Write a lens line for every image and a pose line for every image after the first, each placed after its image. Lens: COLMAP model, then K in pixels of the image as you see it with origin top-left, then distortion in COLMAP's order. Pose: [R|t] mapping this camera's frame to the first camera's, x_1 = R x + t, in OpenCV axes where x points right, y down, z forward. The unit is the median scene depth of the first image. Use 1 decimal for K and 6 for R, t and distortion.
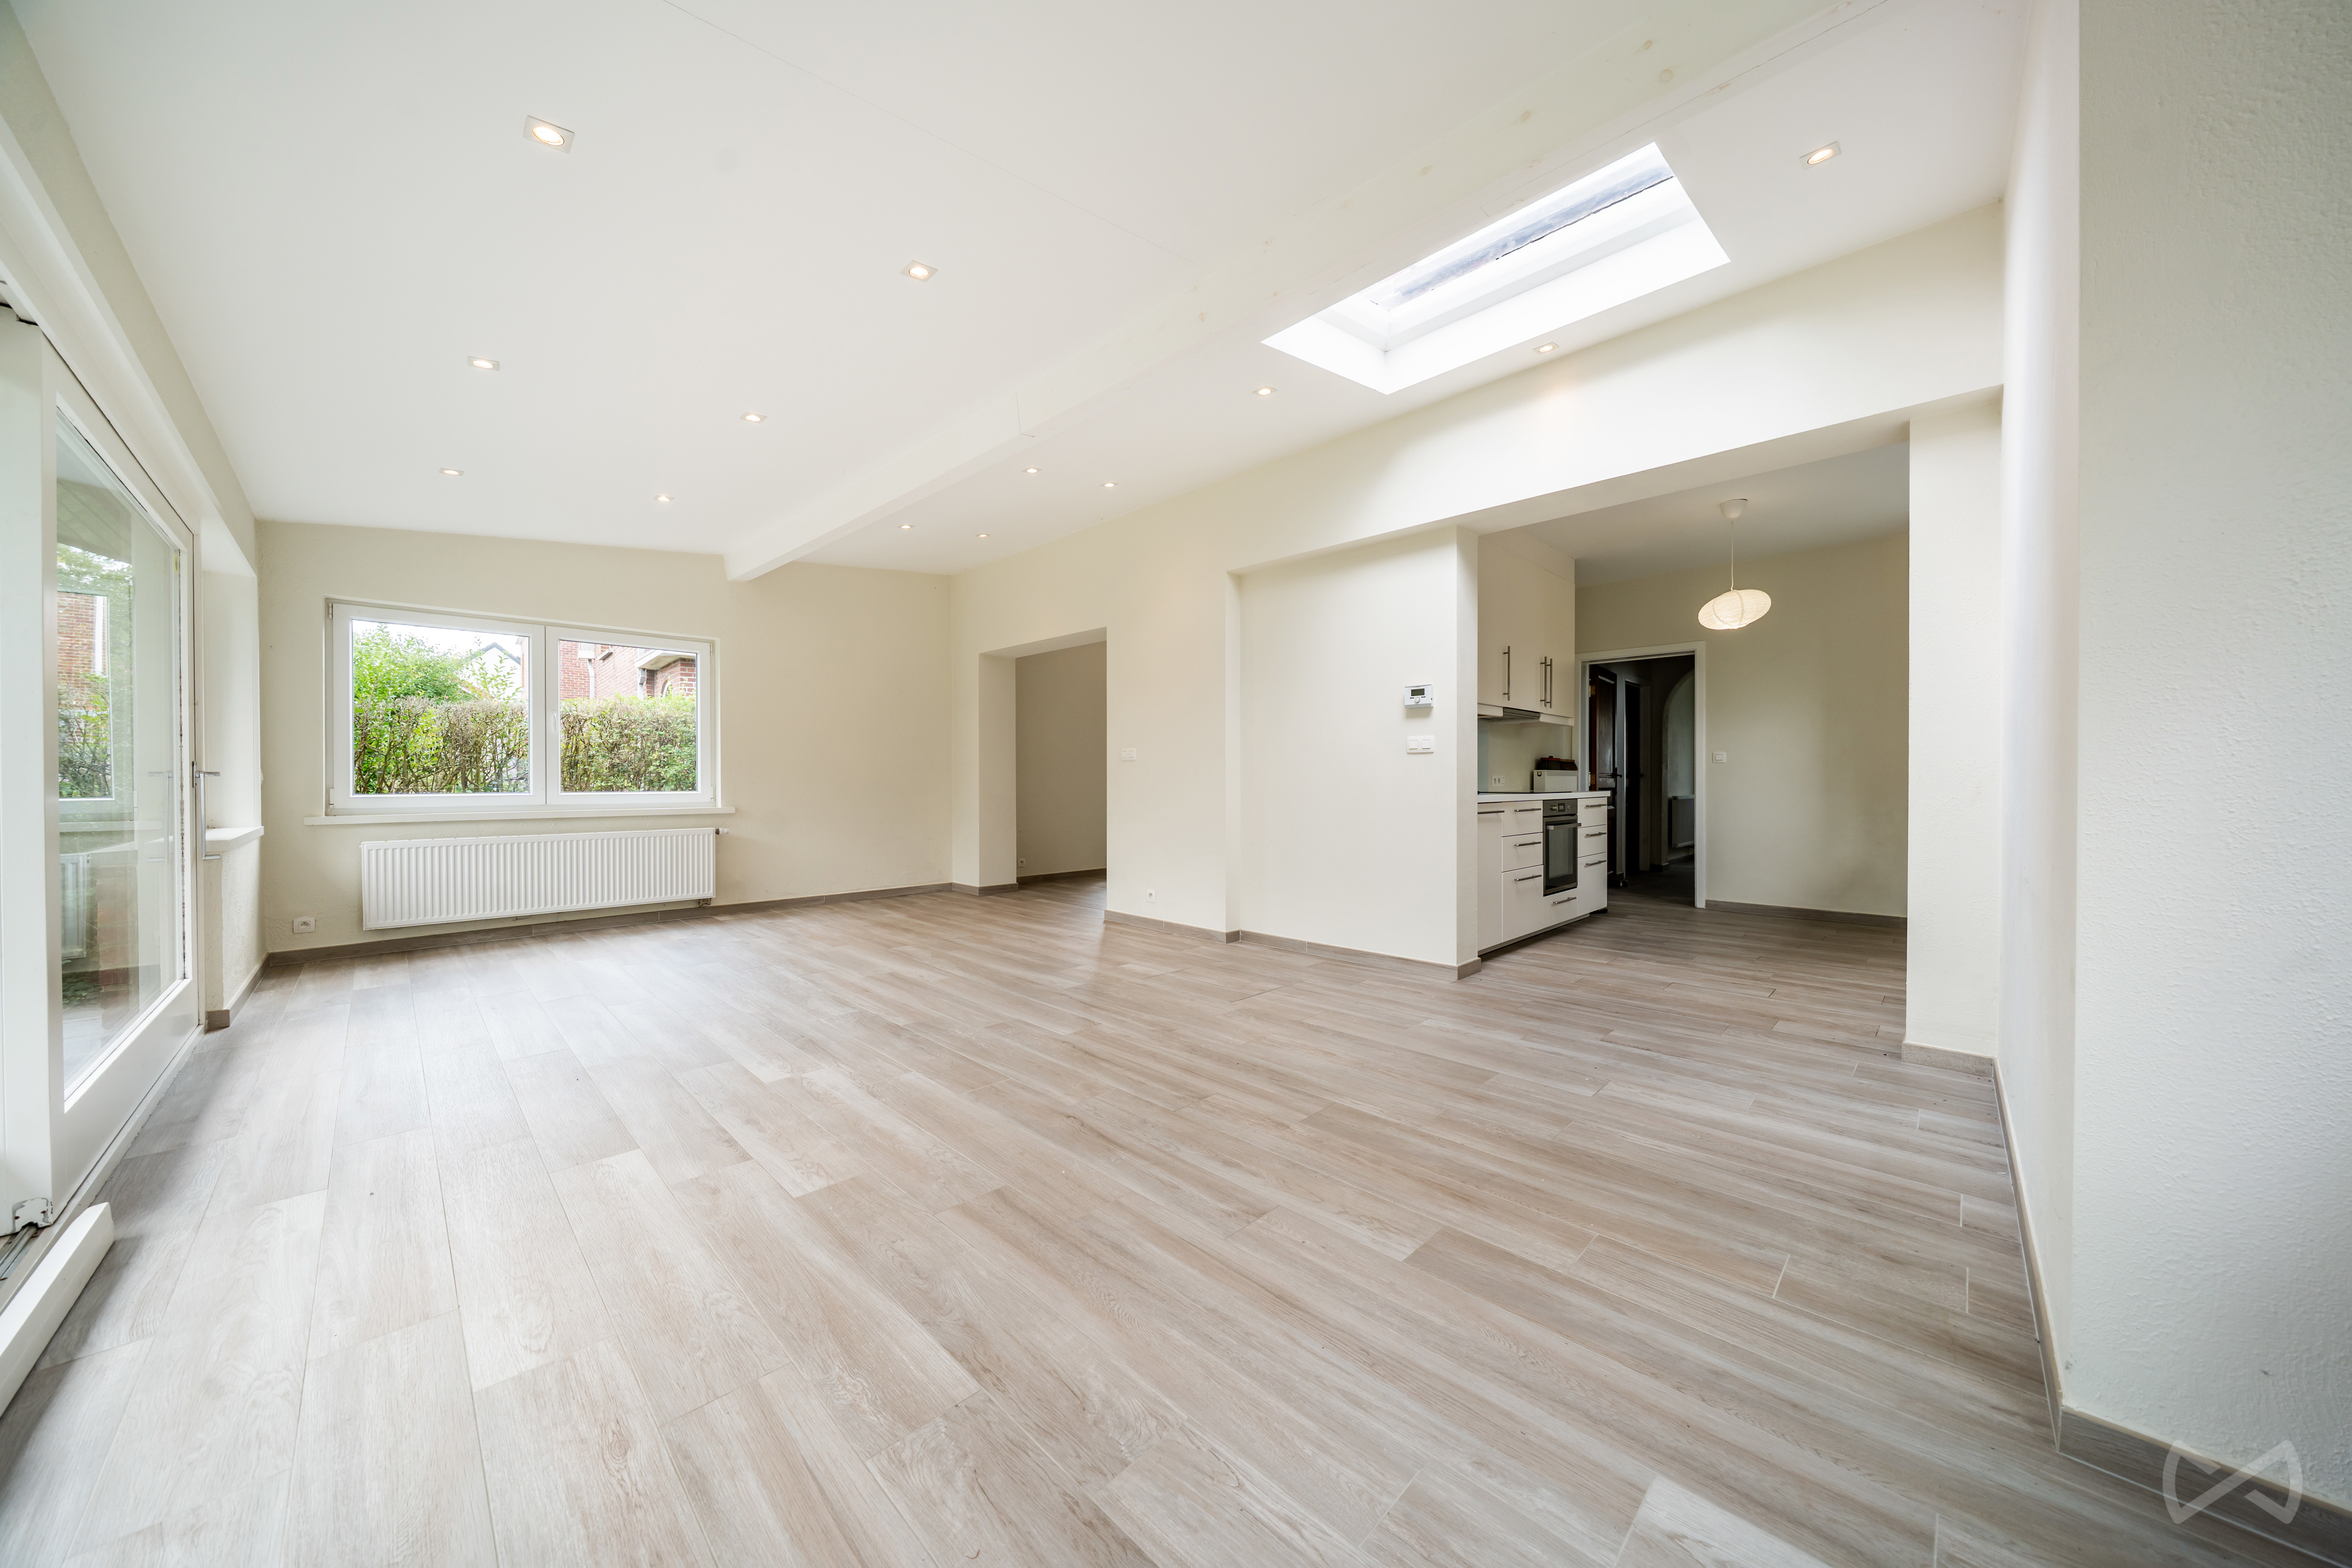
lens RADIAL K [[796.8, 0, 1179.7], [0, 796.8, 785.9], [0, 0, 1]] dist [-0.000729, -0.000123]
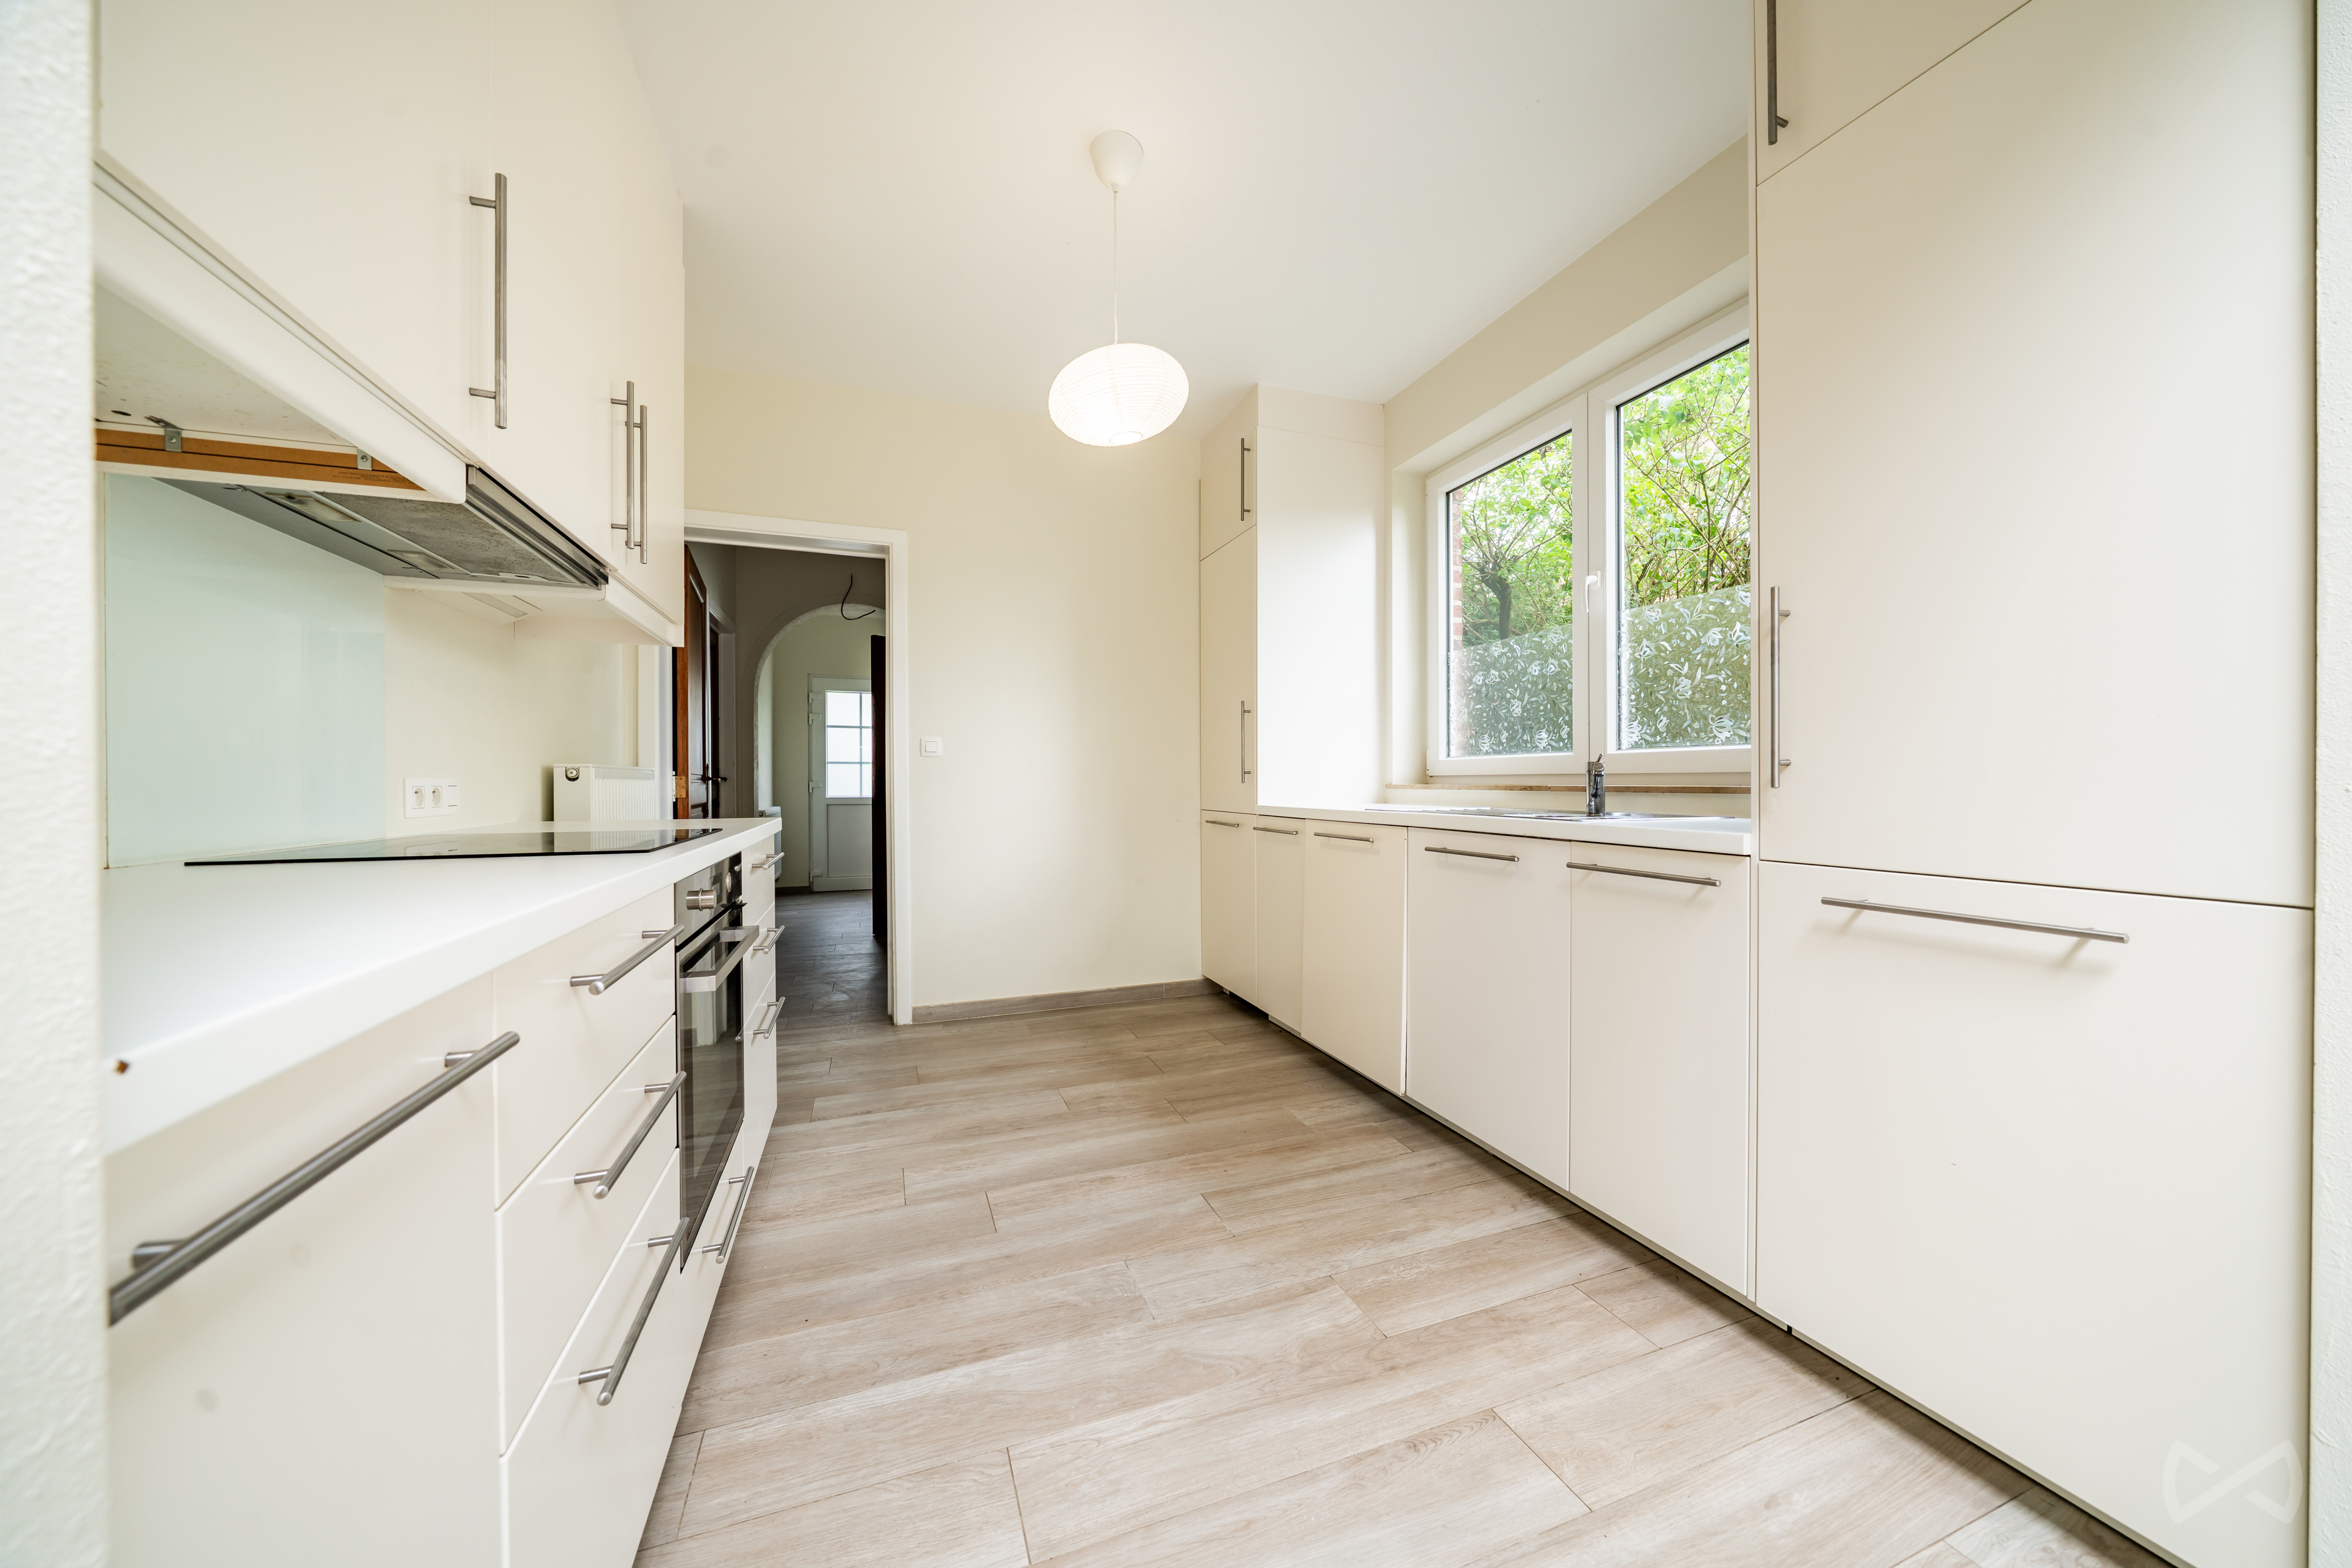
lens RADIAL K [[812.2, 0, 1167.6], [0, 812.2, 786.1], [0, 0, 1]] dist [-0.000701, -0.000096]
pose [[0.429464, -0.005041, 0.903070, 0.235499], [0.009303, 0.999956, 0.001157, -0.007795], [-0.903036, 0.007905, 0.429492, 0.603918]]
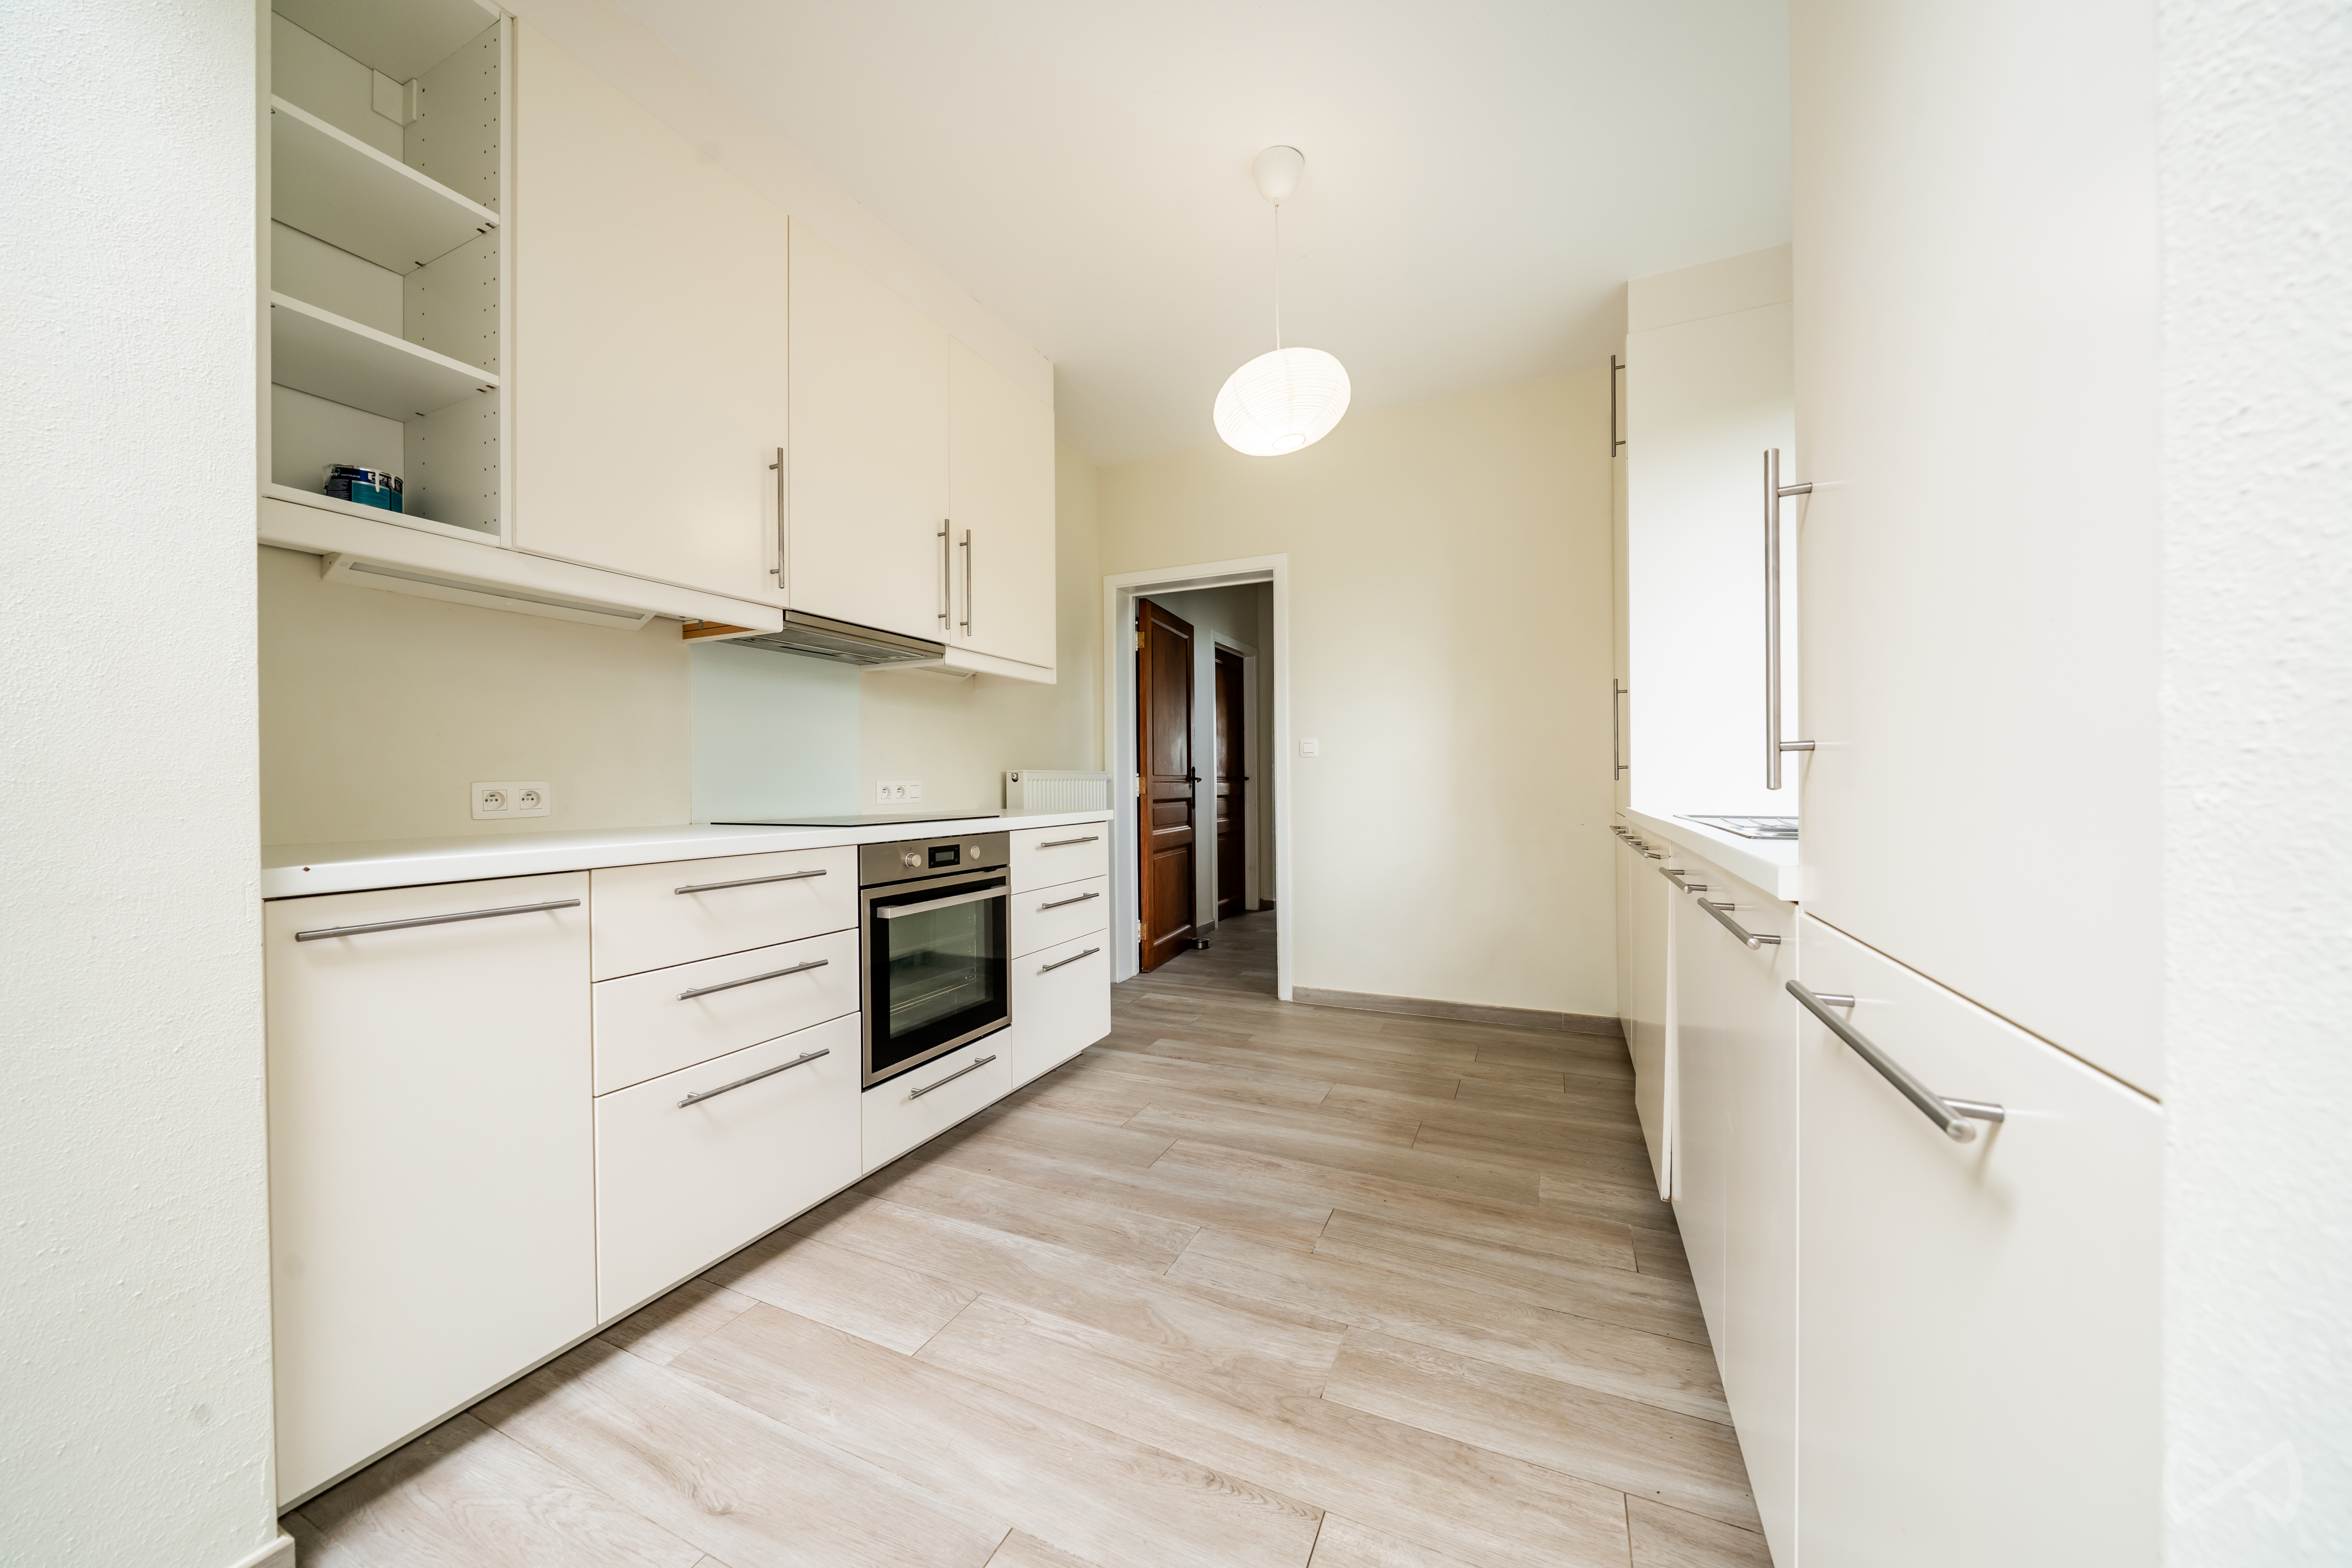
lens RADIAL K [[812.3, 0, 1167.6], [0, 812.3, 786.1], [0, 0, 1]] dist [-0.000701, -0.000096]
pose [[0.943504, -0.008450, 0.331254, 0.371683], [0.010189, 0.999942, -0.003514, -0.006308], [-0.331205, 0.006690, 0.943535, 0.457131]]
